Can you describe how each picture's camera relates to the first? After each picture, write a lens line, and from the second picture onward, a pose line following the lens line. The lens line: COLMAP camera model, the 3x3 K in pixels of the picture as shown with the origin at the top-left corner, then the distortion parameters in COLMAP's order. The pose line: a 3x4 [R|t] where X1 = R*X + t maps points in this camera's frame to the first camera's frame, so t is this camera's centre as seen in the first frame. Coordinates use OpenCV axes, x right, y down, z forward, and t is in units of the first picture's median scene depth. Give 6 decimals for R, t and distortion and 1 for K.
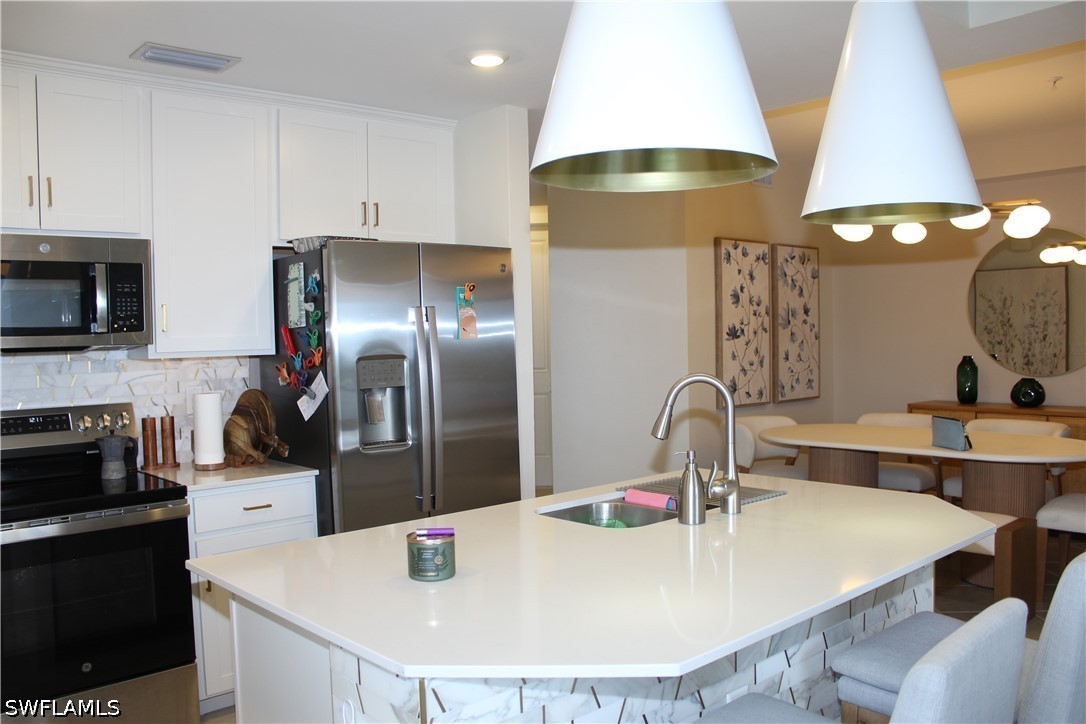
lens RADIAL K [[907.6, 0, 543.0], [0, 907.6, 362.0], [0, 0, 1]] dist [-0.163978, 0.135510]
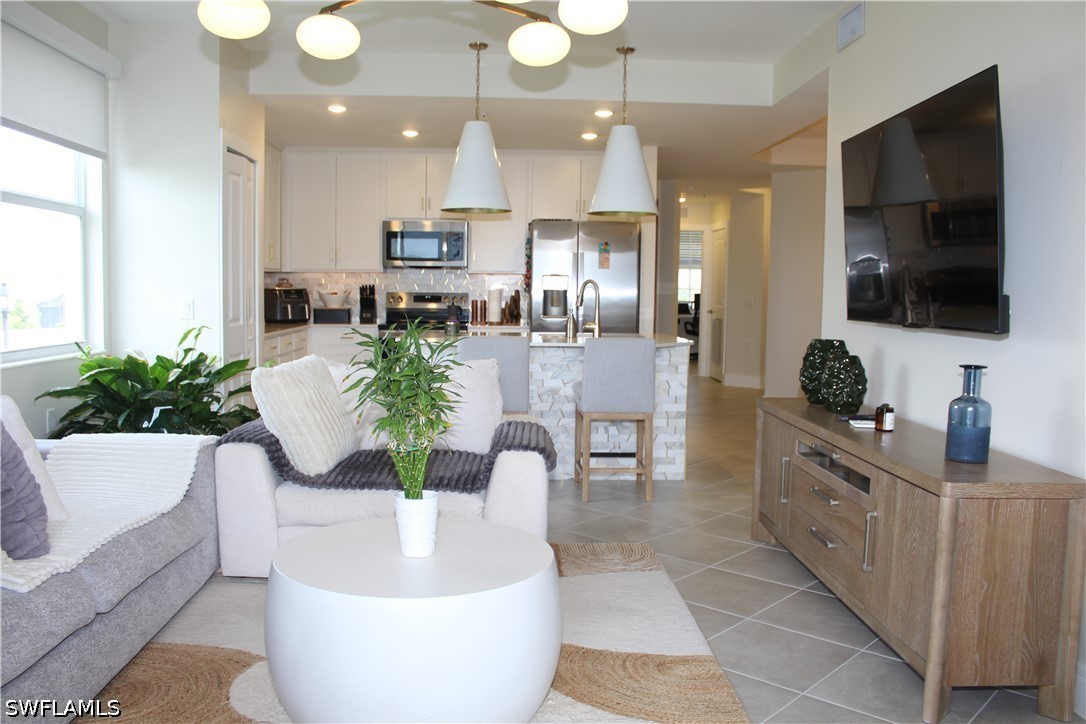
lens RADIAL K [[907.6, 0, 543.0], [0, 907.6, 362.0], [0, 0, 1]] dist [-0.163978, 0.135510]
pose [[0.781394, 0.085307, -0.618179, 1.217491], [-0.055548, 0.996188, 0.067257, 0.059310], [0.621560, -0.018216, 0.783155, -0.741511]]
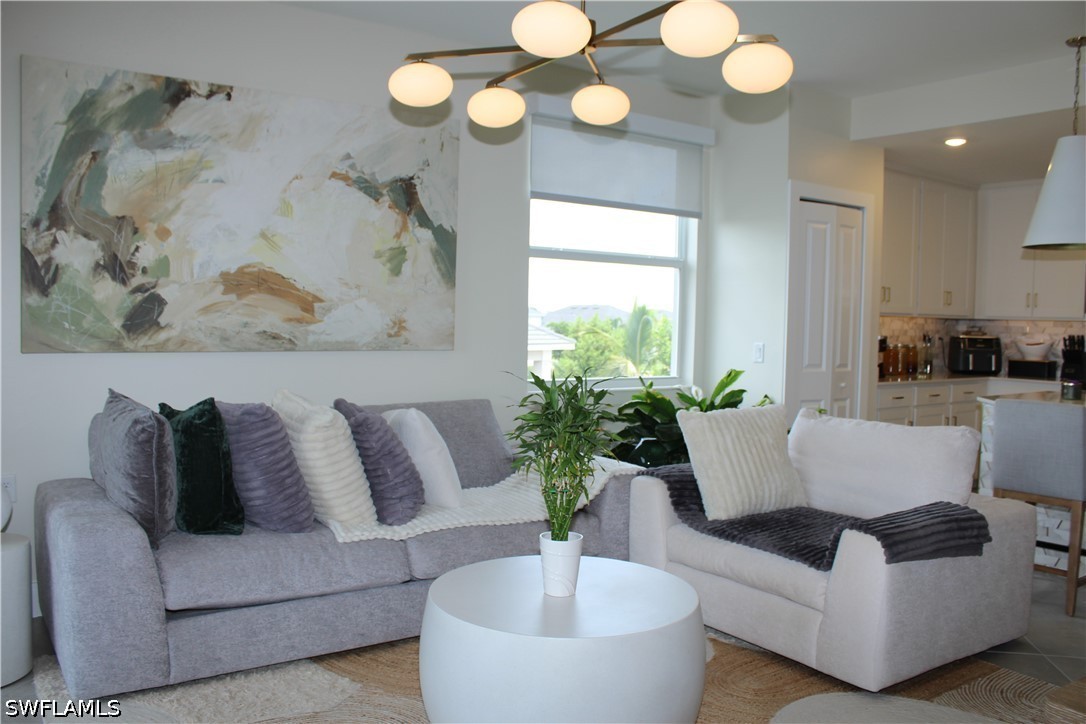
lens RADIAL K [[907.6, 0, 543.0], [0, 907.6, 362.0], [0, 0, 1]] dist [-0.163978, 0.135510]
pose [[-0.112008, 0.073898, -0.990956, 1.464935], [-0.056604, 0.995137, 0.080607, 0.010262], [0.992094, 0.065121, -0.107280, -0.123031]]
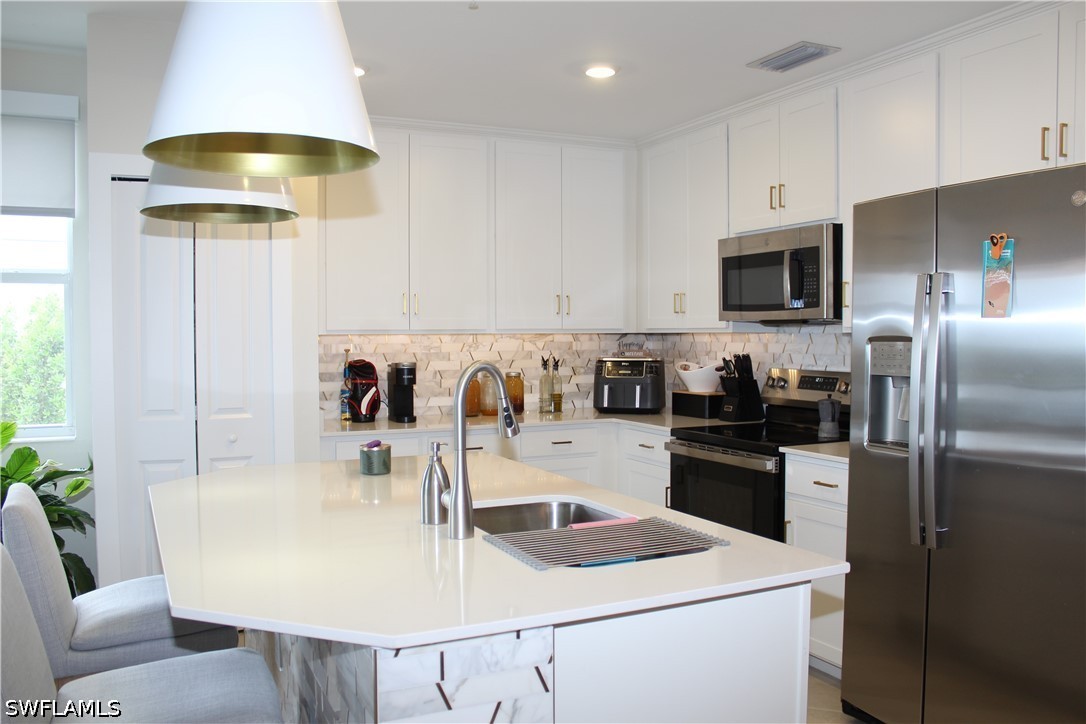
lens RADIAL K [[907.6, 0, 543.0], [0, 907.6, 362.0], [0, 0, 1]] dist [-0.163978, 0.135510]
pose [[-0.272420, 0.055067, -0.960601, 0.716585], [-0.028816, 0.997446, 0.065351, -0.028809], [0.961747, 0.045483, -0.270138, 0.962657]]
